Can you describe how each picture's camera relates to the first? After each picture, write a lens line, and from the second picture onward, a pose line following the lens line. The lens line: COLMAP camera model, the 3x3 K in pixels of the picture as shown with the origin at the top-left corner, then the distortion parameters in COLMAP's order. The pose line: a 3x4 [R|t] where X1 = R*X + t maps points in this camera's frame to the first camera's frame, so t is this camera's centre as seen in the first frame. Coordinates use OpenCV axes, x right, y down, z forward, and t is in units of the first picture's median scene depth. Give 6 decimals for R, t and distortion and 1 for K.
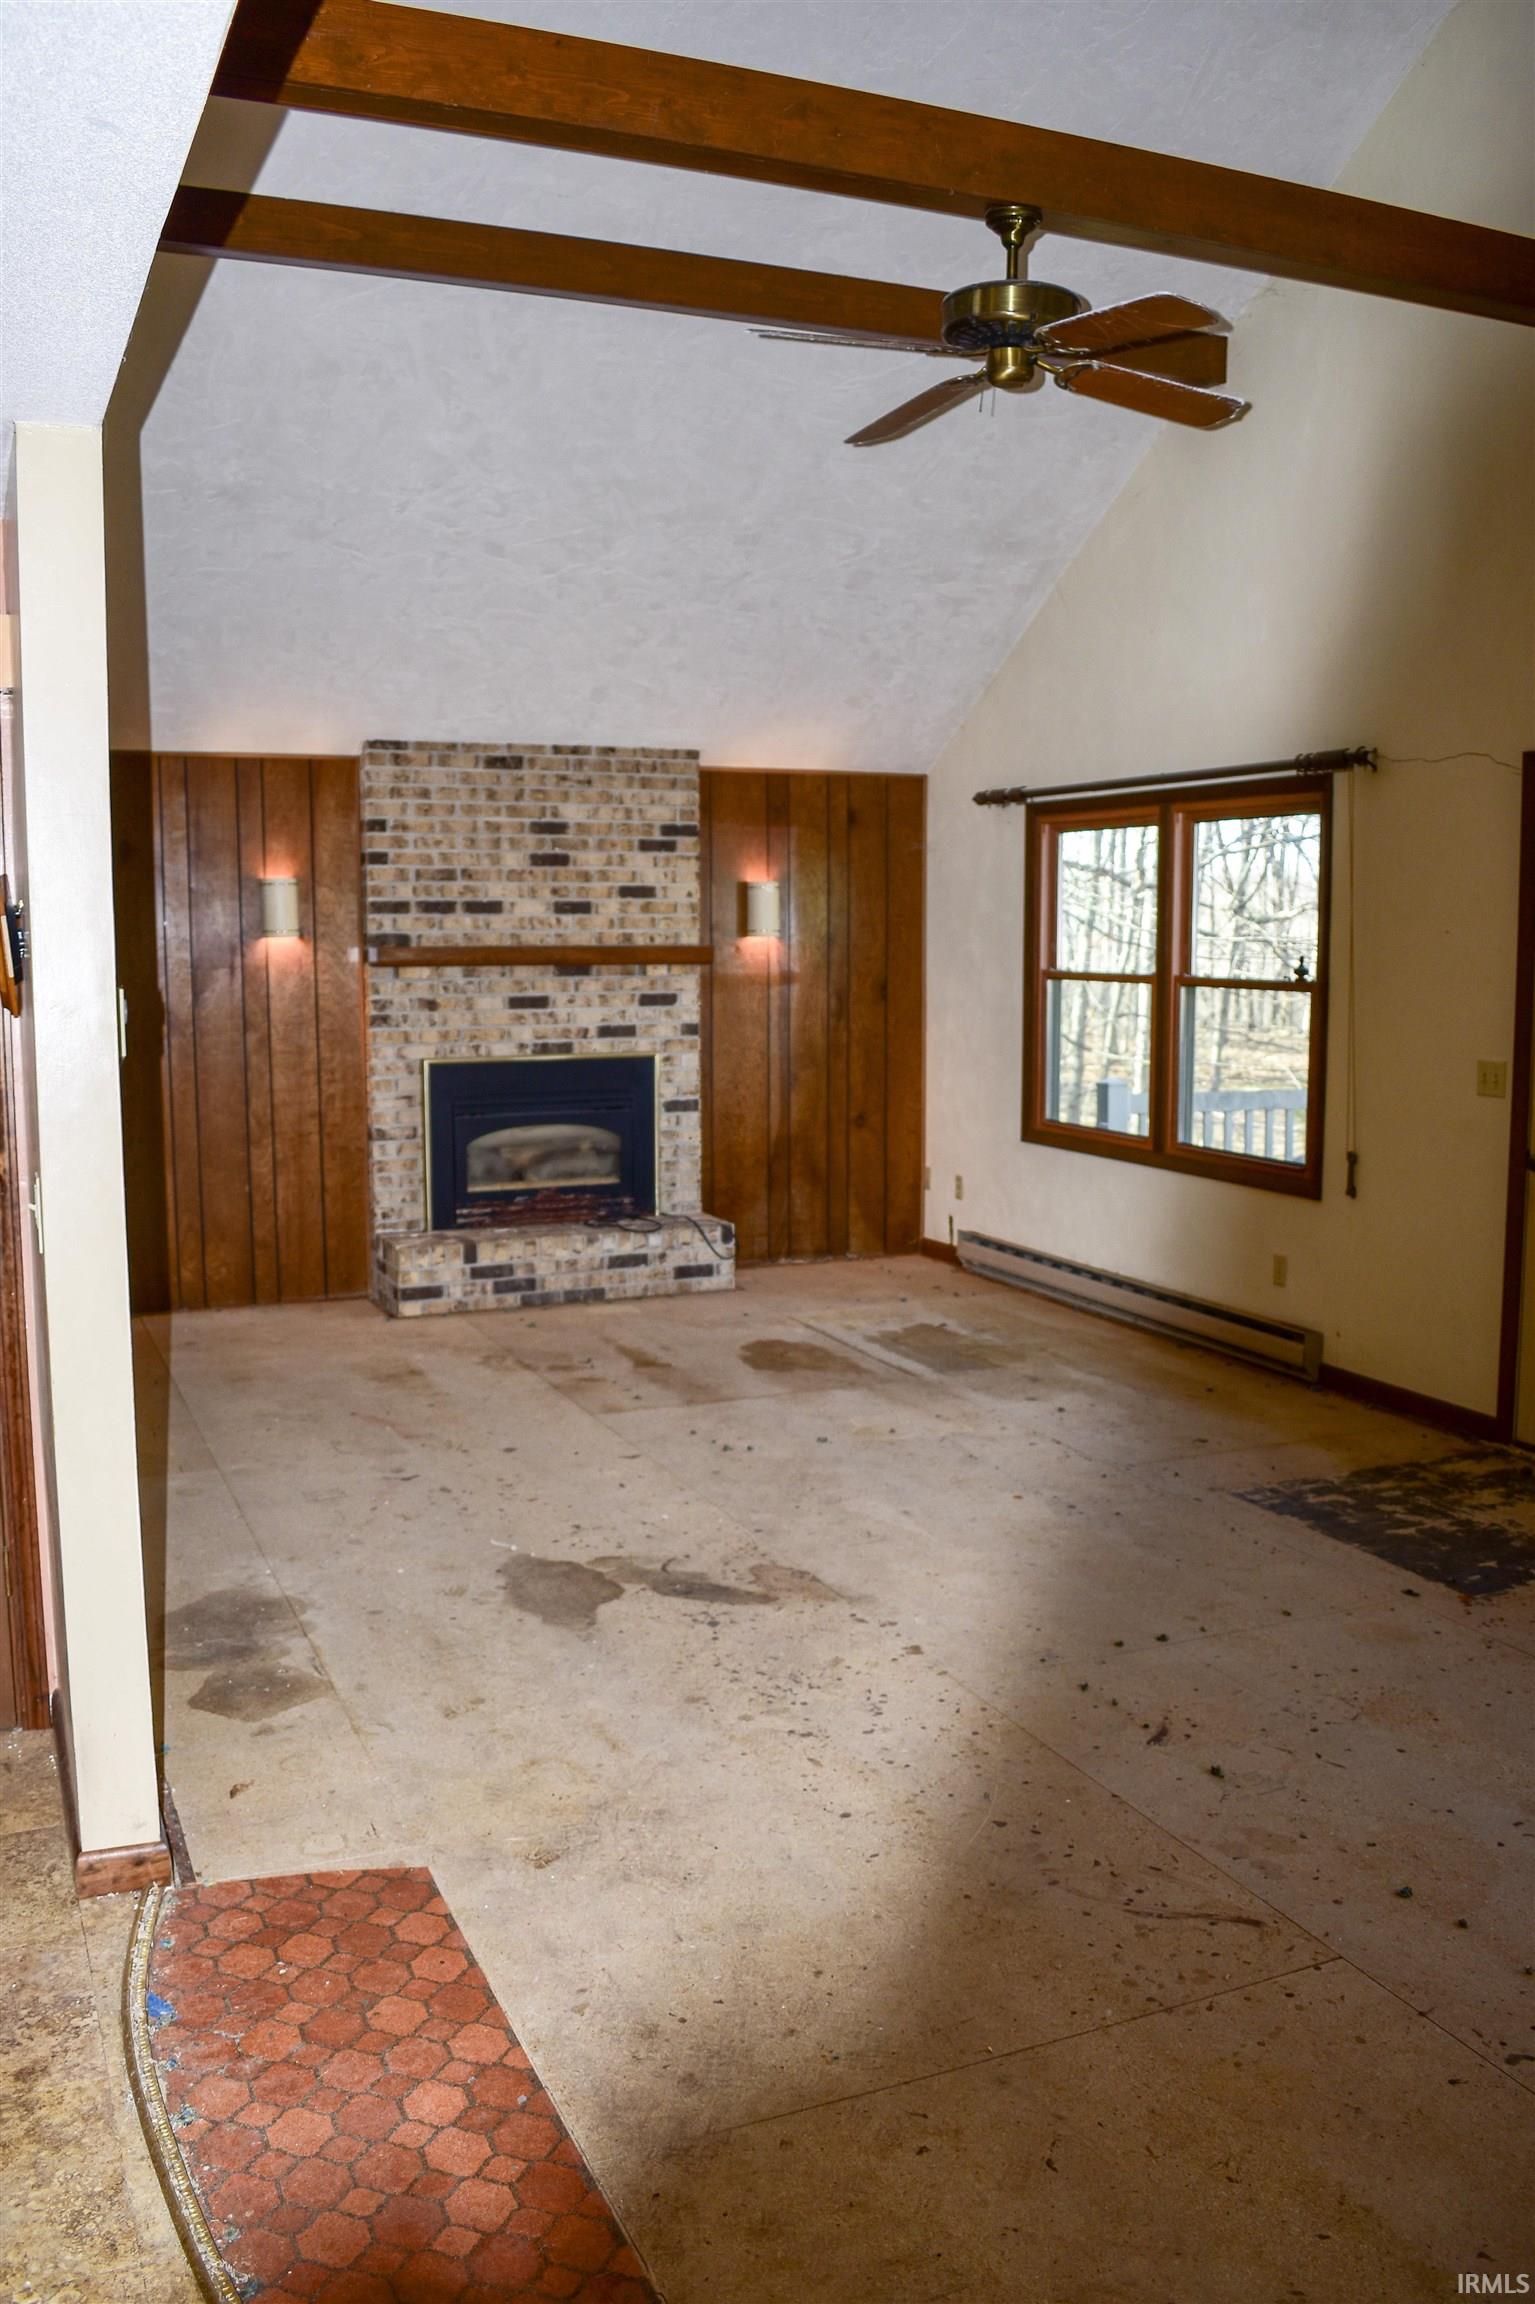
lens RADIAL K [[1815.6, 0, 767.5], [0, 1815.6, 1152.0], [0, 0, 1]] dist [-0.098734, 0.012737]
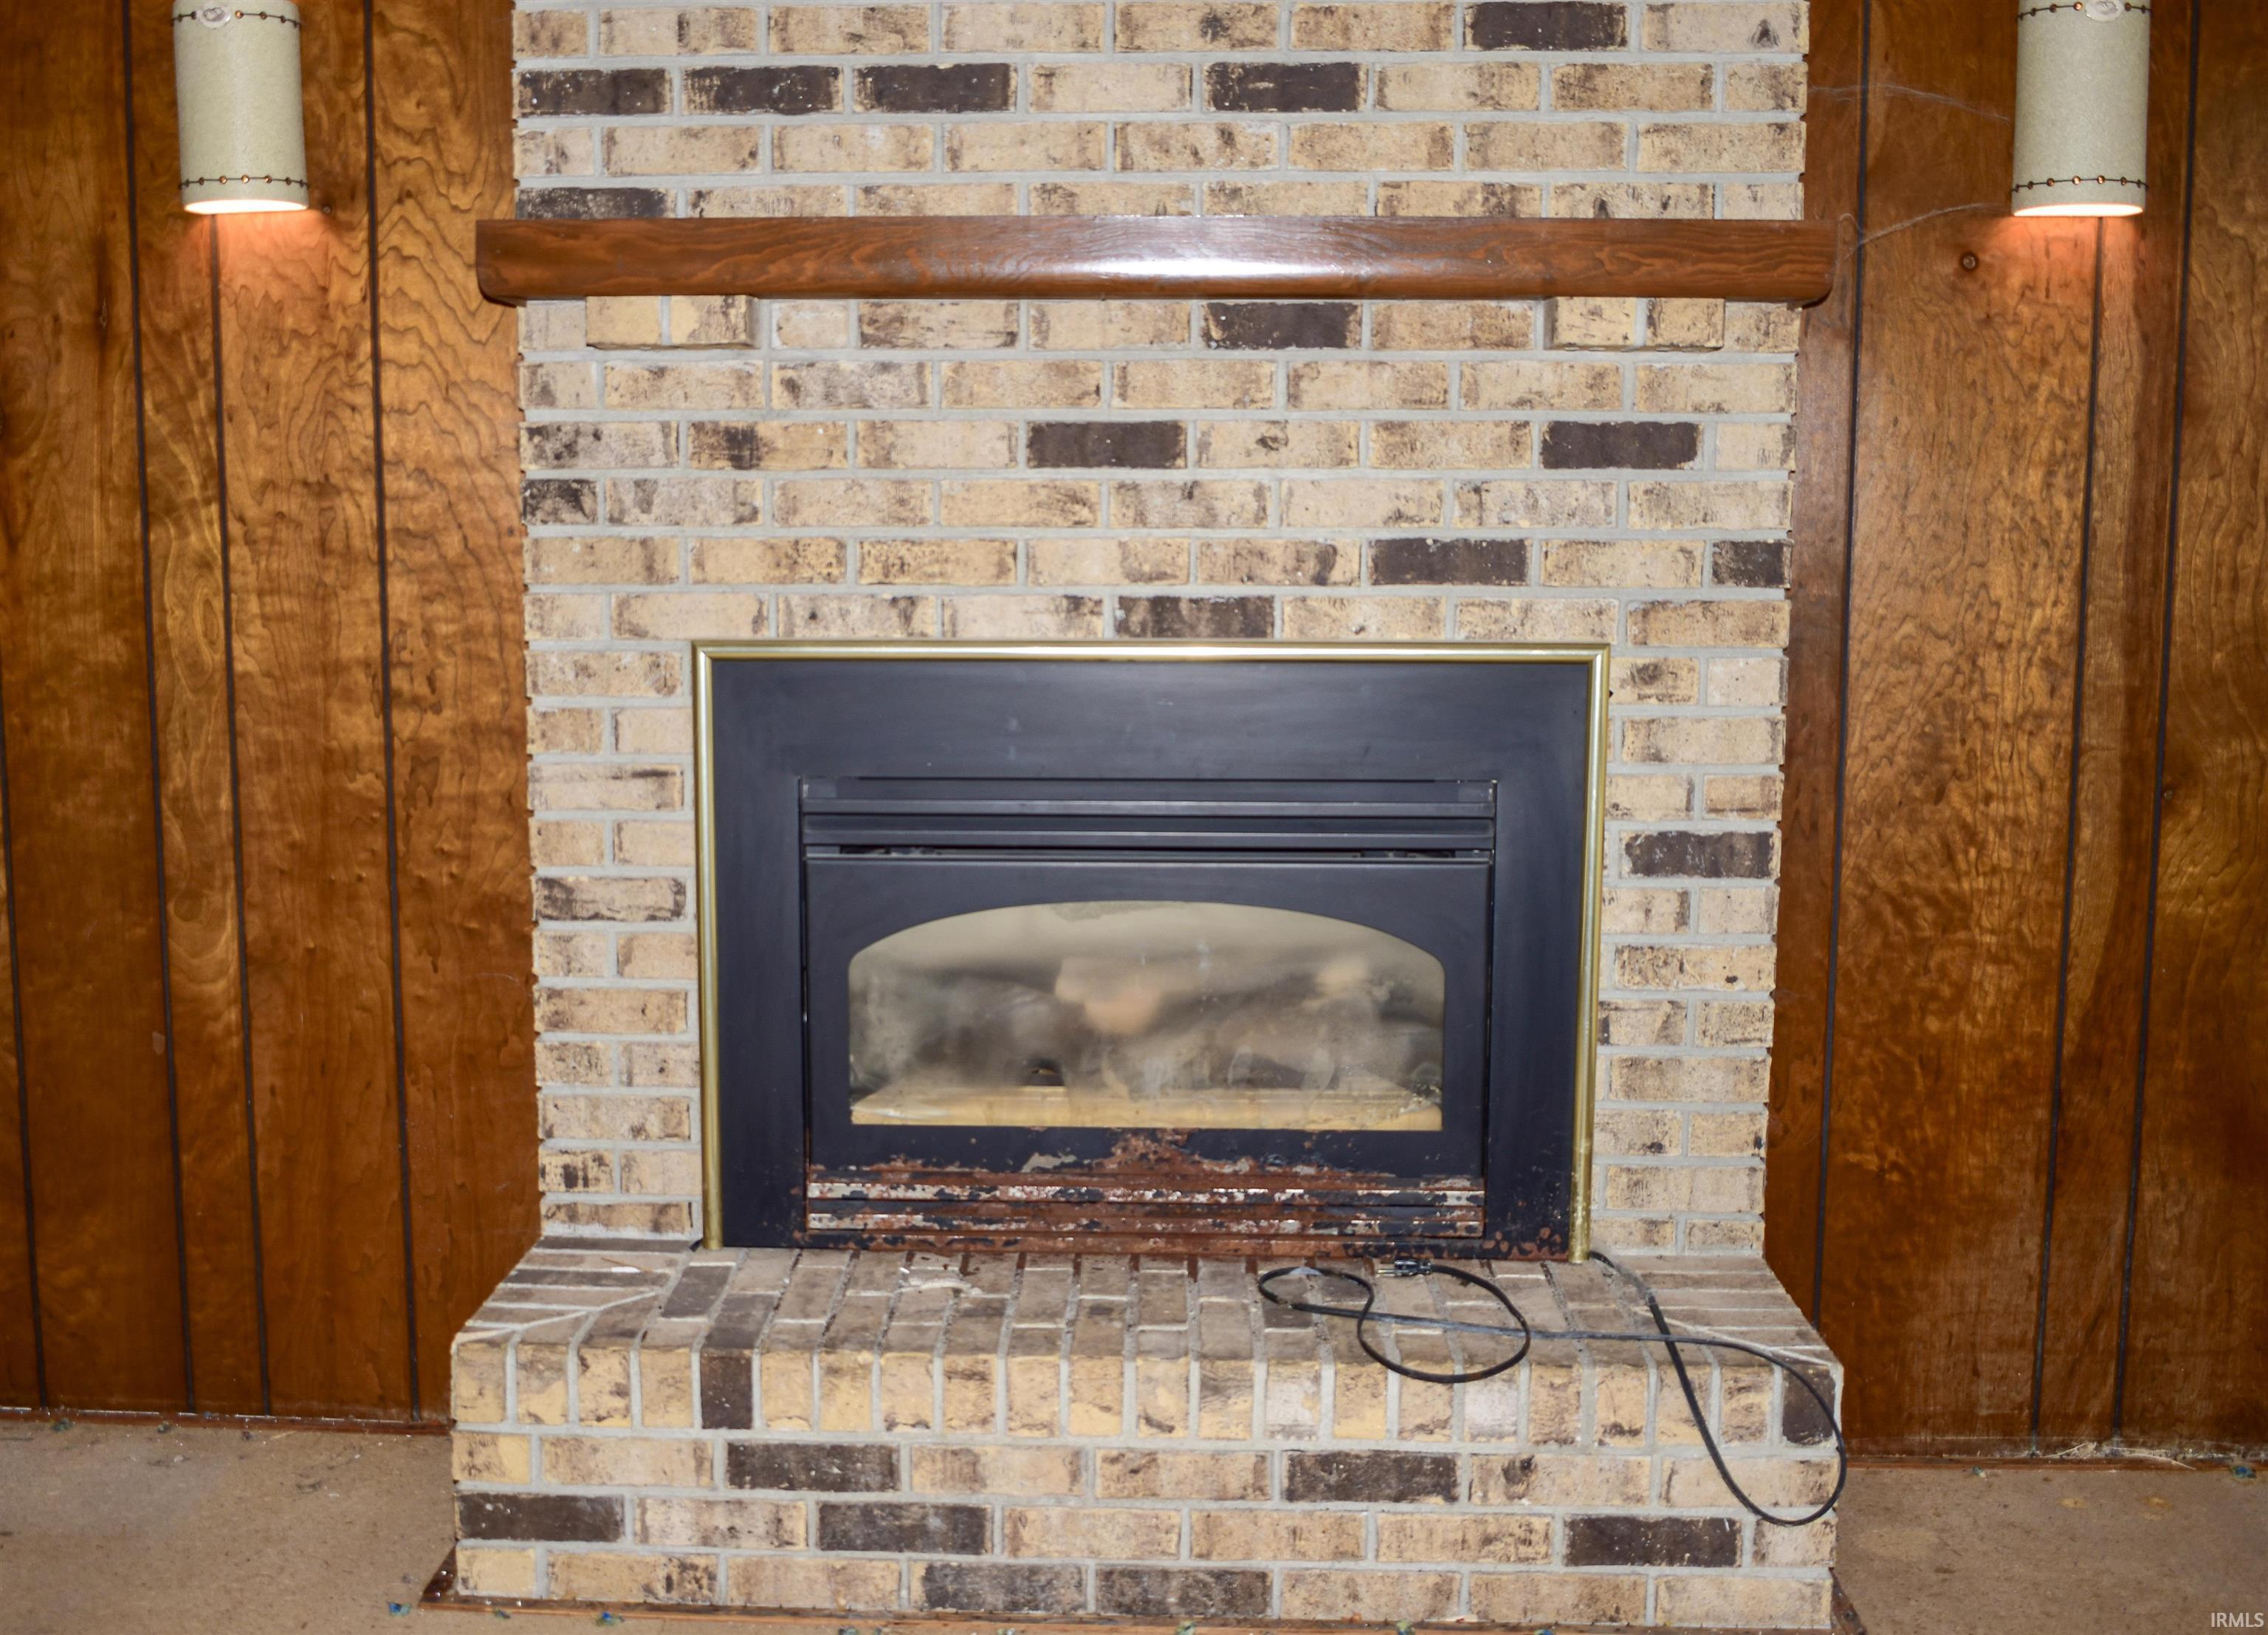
lens RADIAL K [[2433.3, 0, 1080.4], [0, 2433.3, 814.2], [0, 0, 1]] dist [-0.072347, -0.009713]
pose [[0.892290, 0.060702, -0.447363, 0.030299], [-0.057094, 0.998136, 0.021560, -0.035379], [0.447838, 0.006304, 0.894093, 0.679938]]
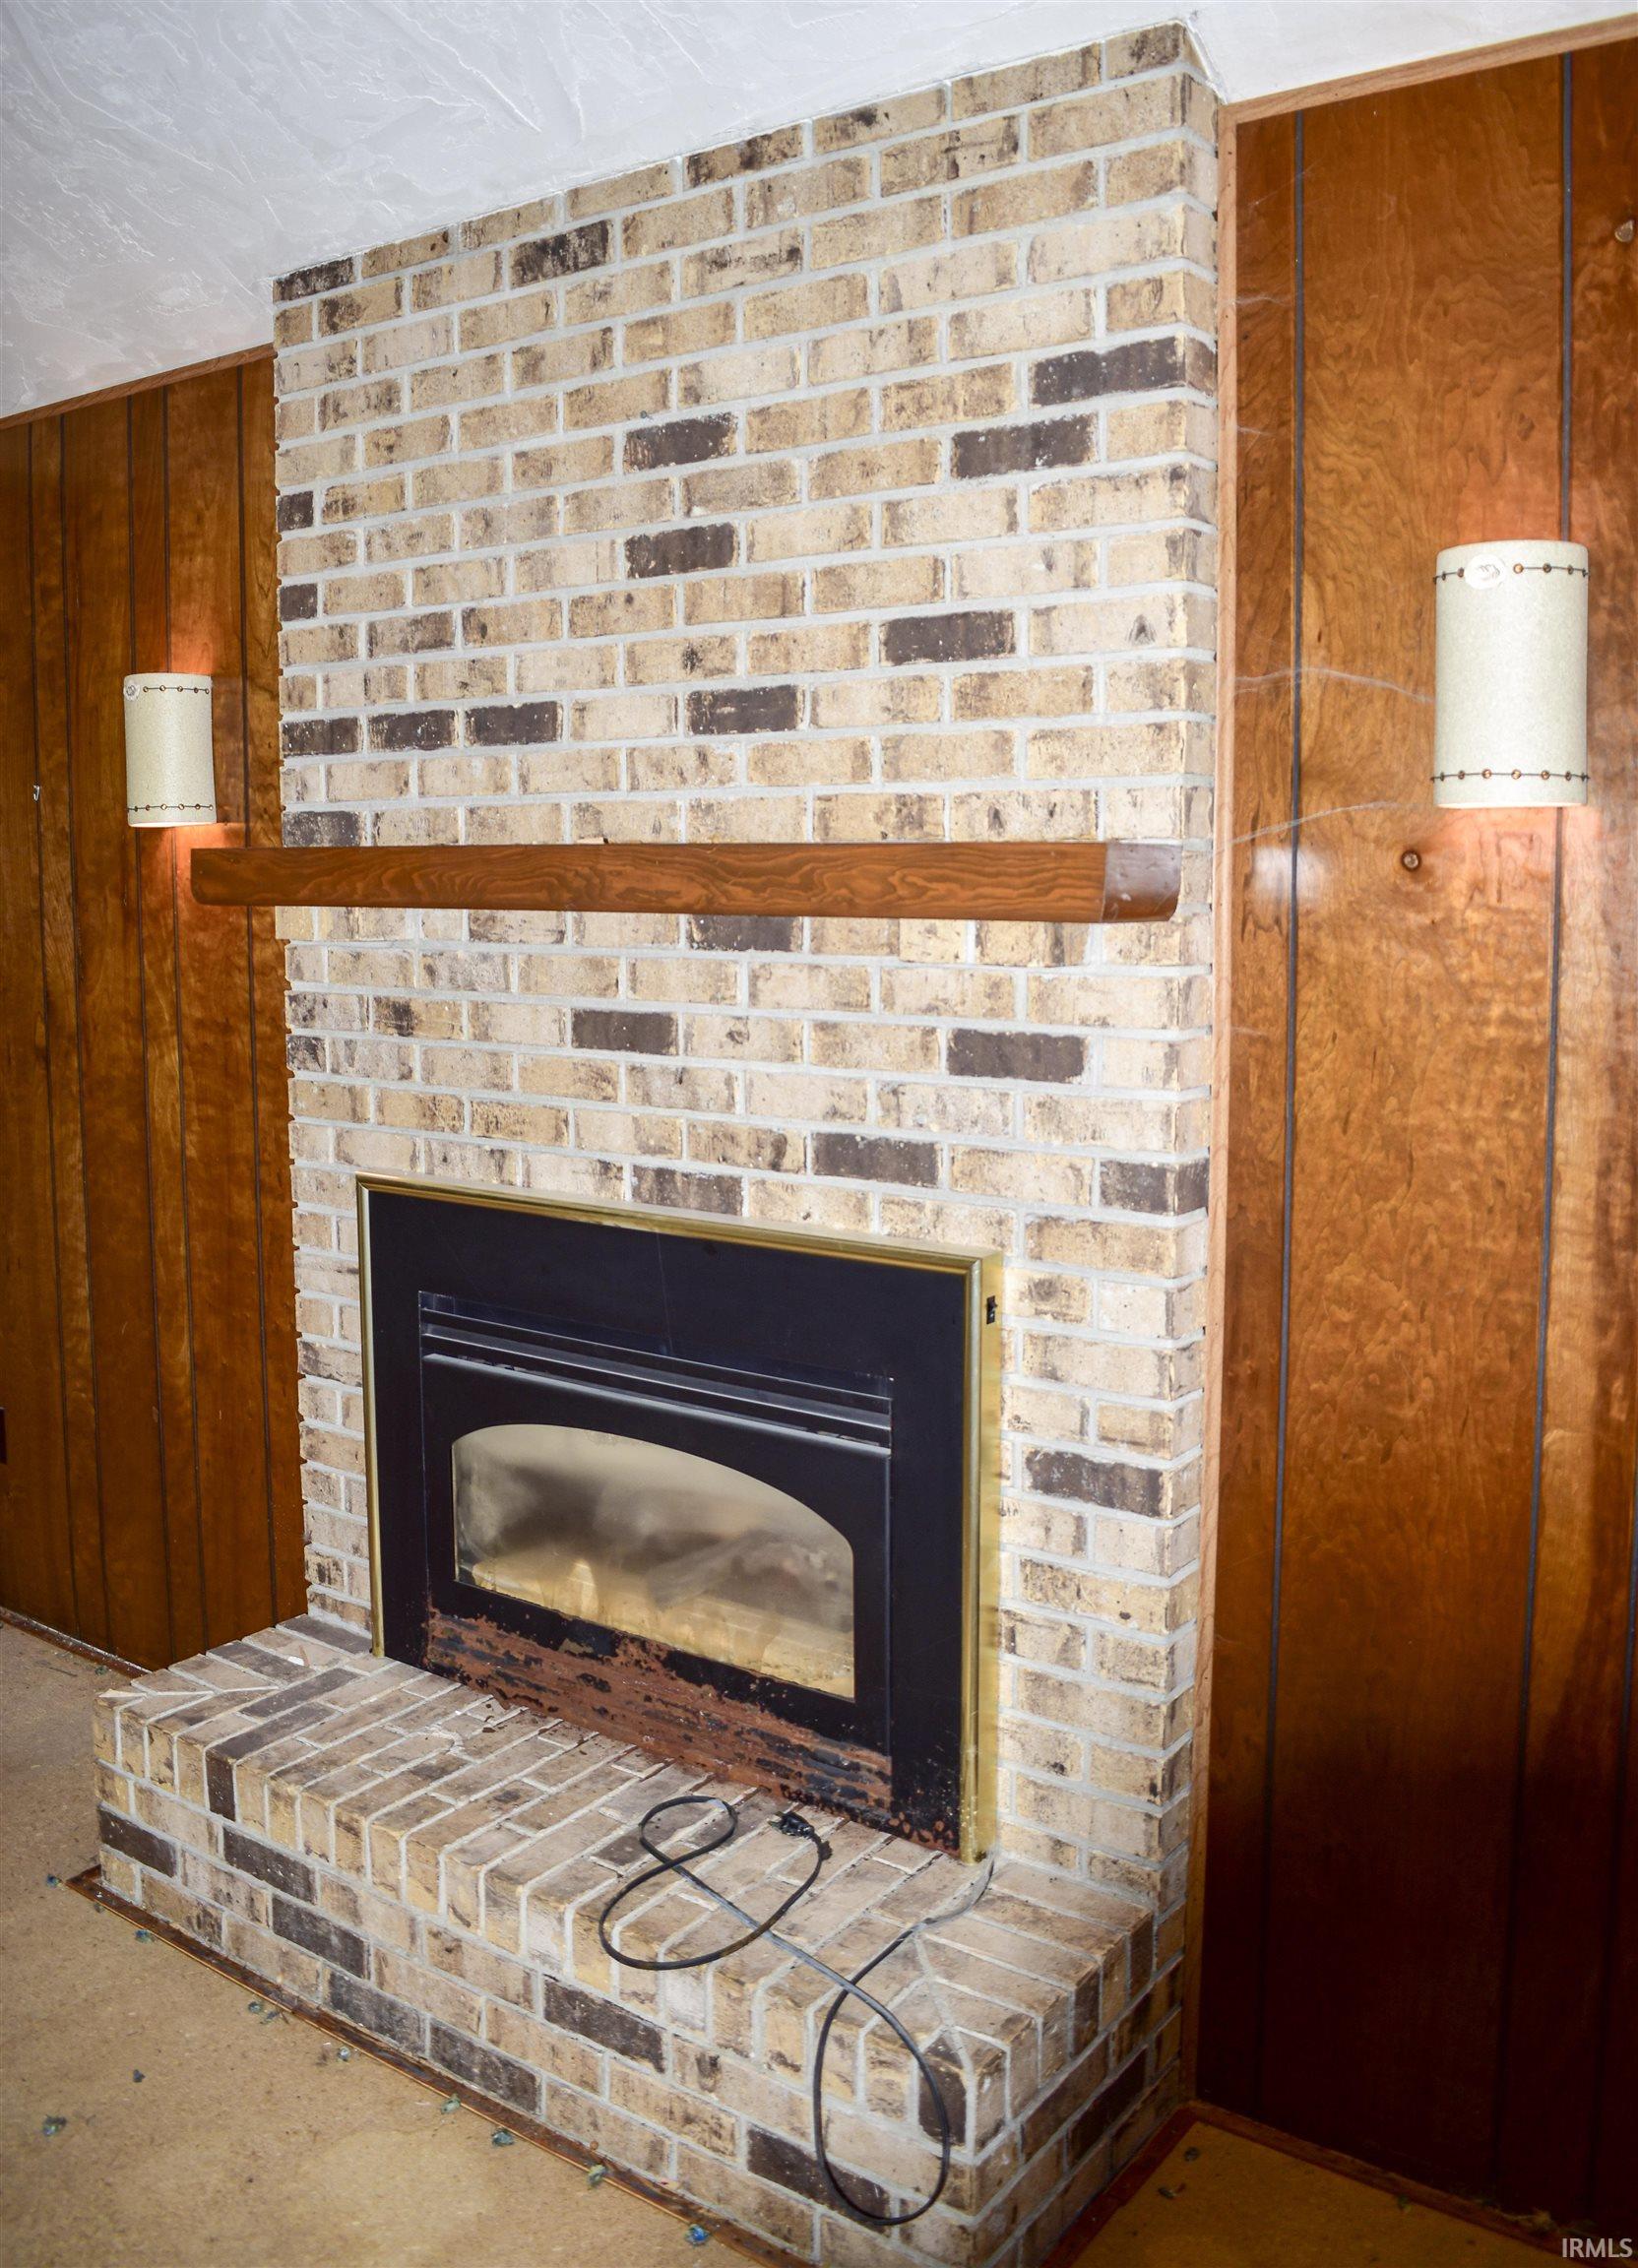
lens RADIAL K [[1933.1, 0, 852.1], [0, 1933.1, 1037.1], [0, 0, 1]] dist [-0.089262, 0.005036]
pose [[0.505975, 0.079081, -0.858915, 0.167409], [-0.101518, 0.994327, 0.031746, -0.096337], [0.856553, 0.071133, 0.511133, 0.873334]]
